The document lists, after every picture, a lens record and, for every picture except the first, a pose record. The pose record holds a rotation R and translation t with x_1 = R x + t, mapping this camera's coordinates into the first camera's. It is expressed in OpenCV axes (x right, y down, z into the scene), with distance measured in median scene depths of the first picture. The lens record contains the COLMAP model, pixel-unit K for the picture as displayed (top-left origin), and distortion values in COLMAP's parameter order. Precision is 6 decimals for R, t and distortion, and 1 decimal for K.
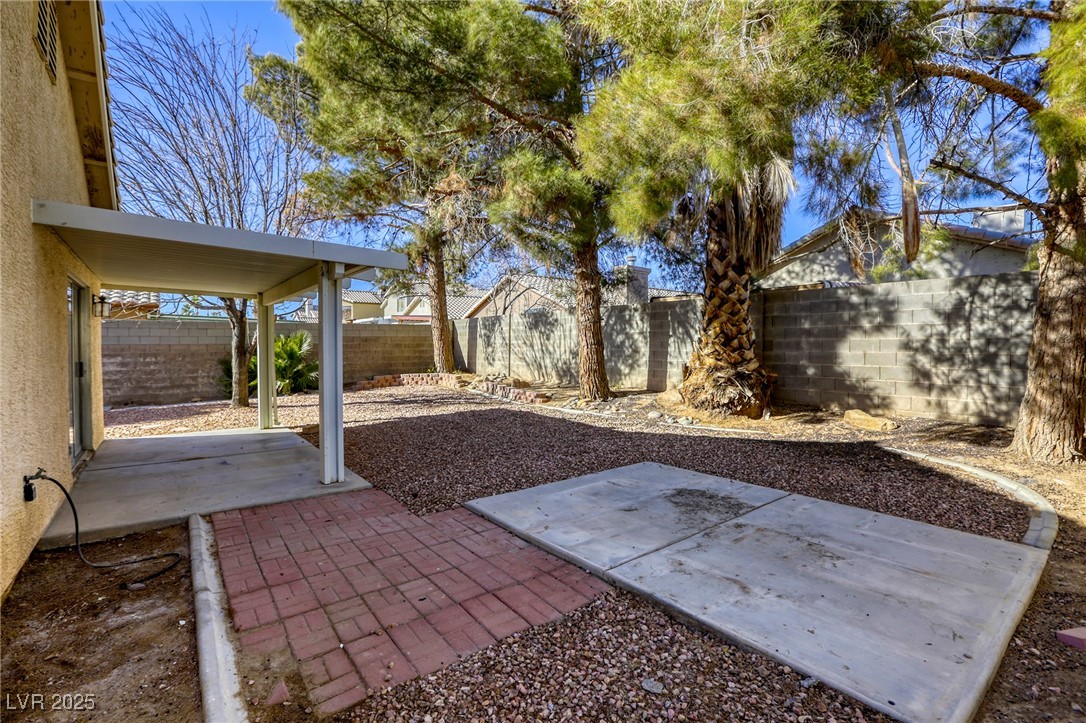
lens RADIAL K [[506.9, 0, 544.1], [0, 506.9, 351.8], [0, 0, 1]] dist [-0.033512, 0.005354]
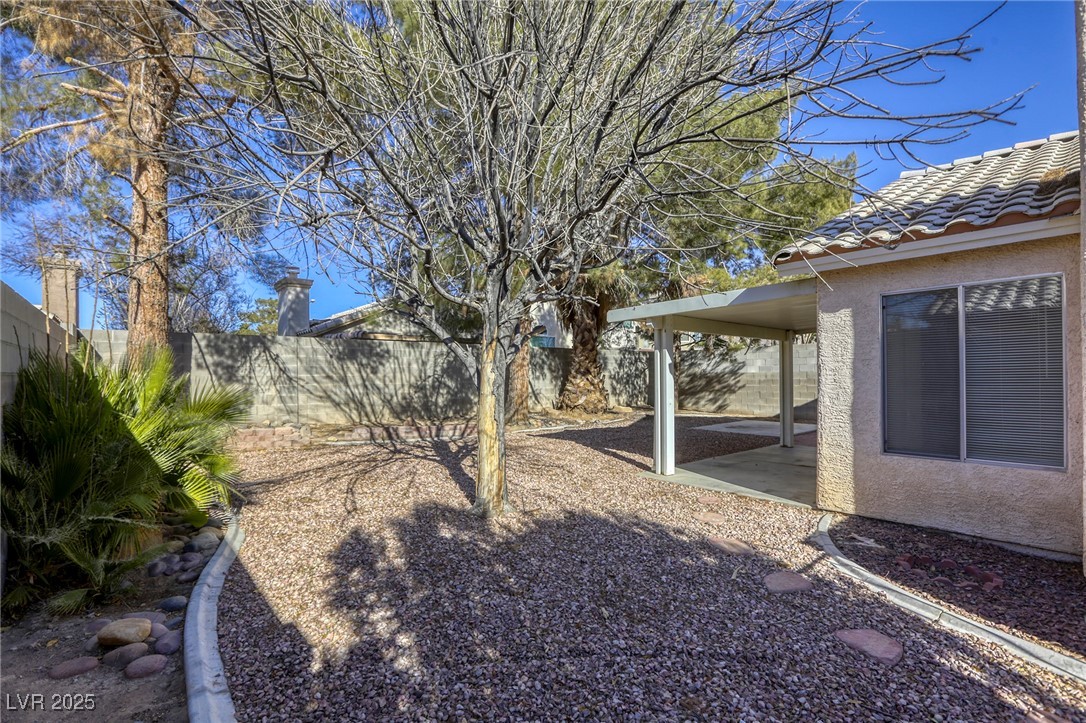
lens RADIAL K [[506.9, 0, 542.3], [0, 506.9, 367.1], [0, 0, 1]] dist [-0.033512, 0.005354]
pose [[-0.045601, 0.019315, 0.998773, -0.882024], [0.024023, 0.999545, -0.018233, -0.011615], [-0.998671, 0.023162, -0.046044, 0.759586]]
